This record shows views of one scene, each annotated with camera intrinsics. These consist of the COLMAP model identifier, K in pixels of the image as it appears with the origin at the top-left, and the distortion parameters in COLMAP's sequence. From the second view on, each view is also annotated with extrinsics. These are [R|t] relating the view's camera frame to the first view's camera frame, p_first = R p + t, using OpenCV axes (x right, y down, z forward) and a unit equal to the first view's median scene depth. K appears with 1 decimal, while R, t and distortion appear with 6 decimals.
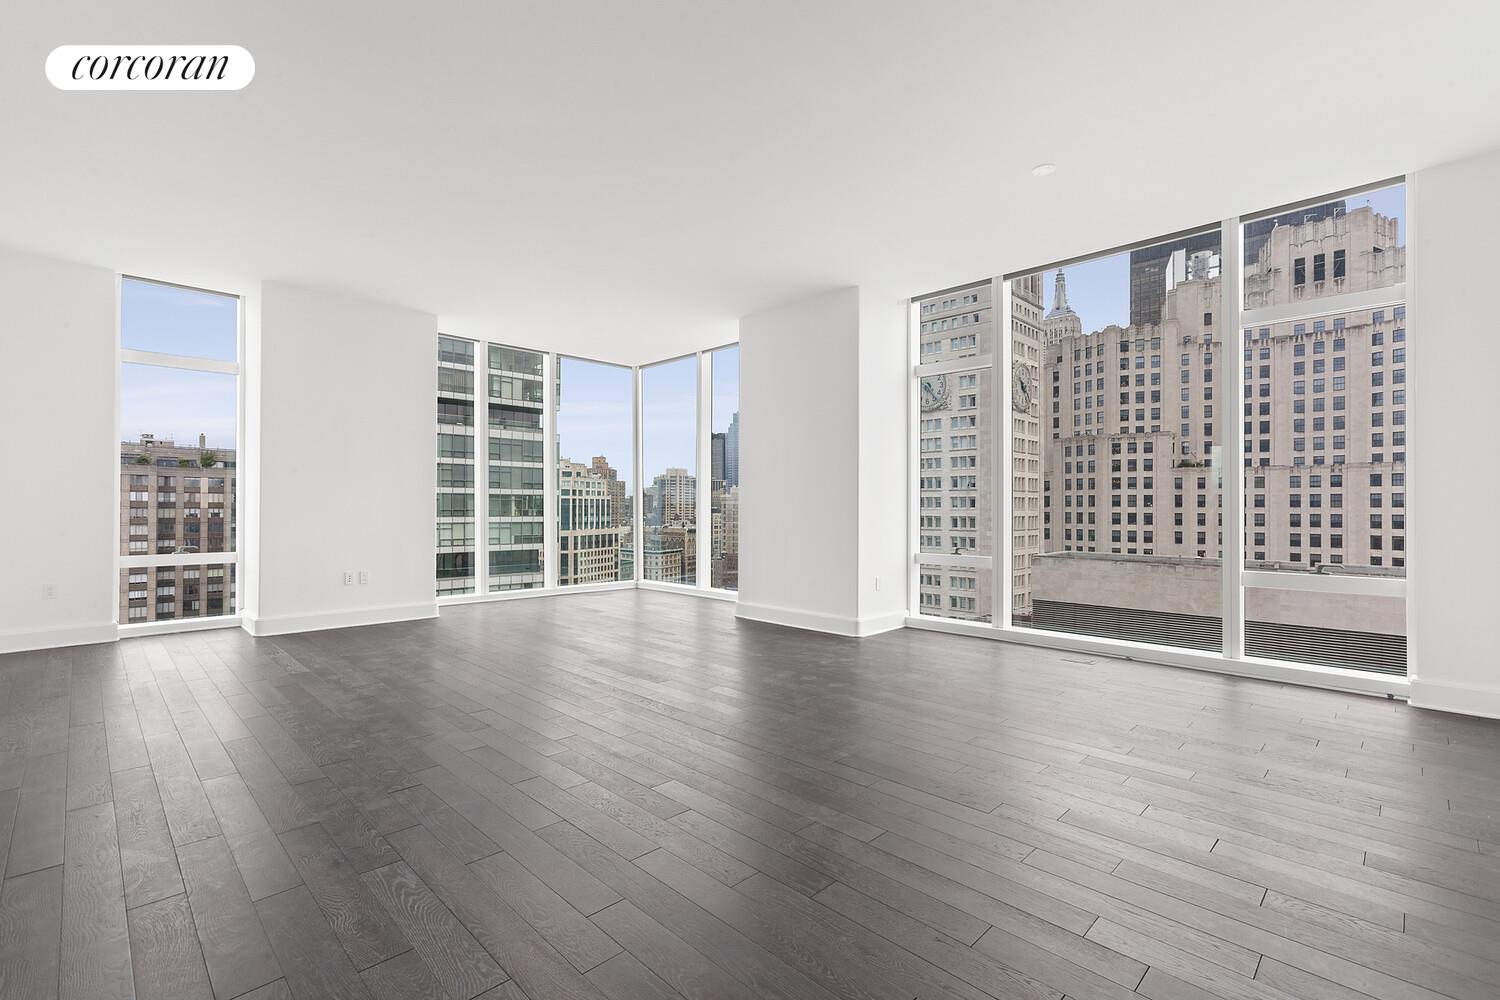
lens RADIAL K [[675.8, 0, 752.9], [0, 675.8, 505.1], [0, 0, 1]] dist [-0.004253, 0.000133]
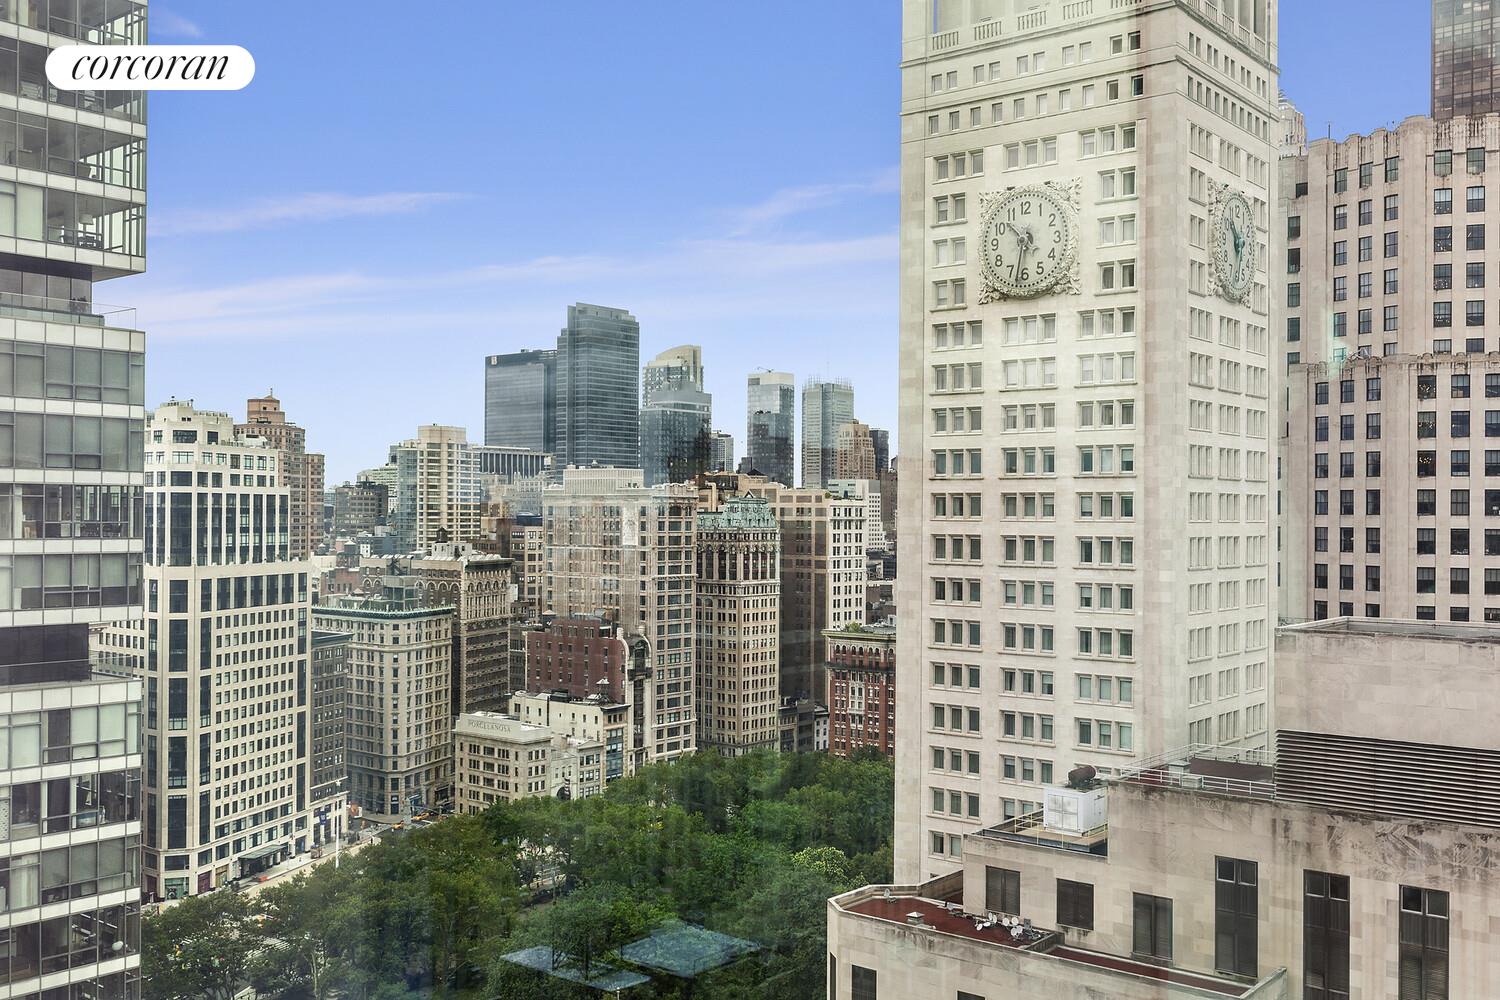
lens RADIAL K [[1454.3, 0, 746.1], [0, 1454.3, 505.7], [0, 0, 1]] dist [0.003102, 0.000000]
pose [[0.995558, 0.002605, 0.094116, -0.008434], [-0.002441, 0.999995, -0.001859, -0.001051], [-0.094121, 0.001621, 0.995559, 0.064299]]
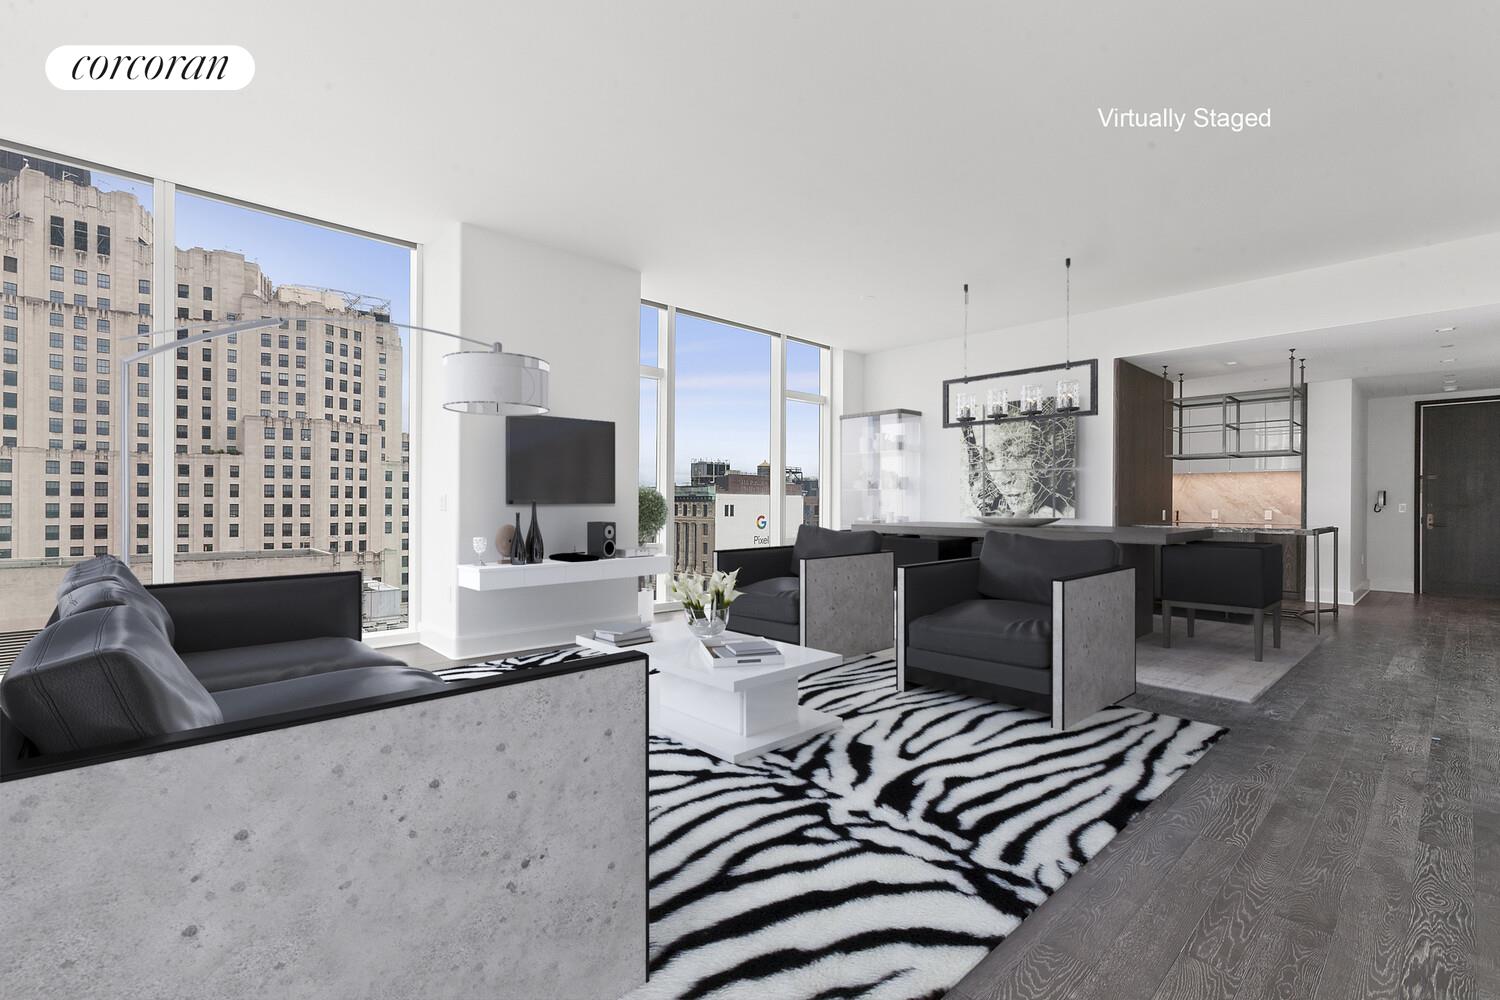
lens RADIAL K [[675.8, 0, 746.6], [0, 675.8, 504.9], [0, 0, 1]] dist [-0.004253, 0.000133]
pose [[0.005190, -0.004265, 0.999977, -0.374815], [-0.012405, 0.999914, 0.004329, 0.000552], [-0.999910, -0.012427, 0.005137, 0.389065]]
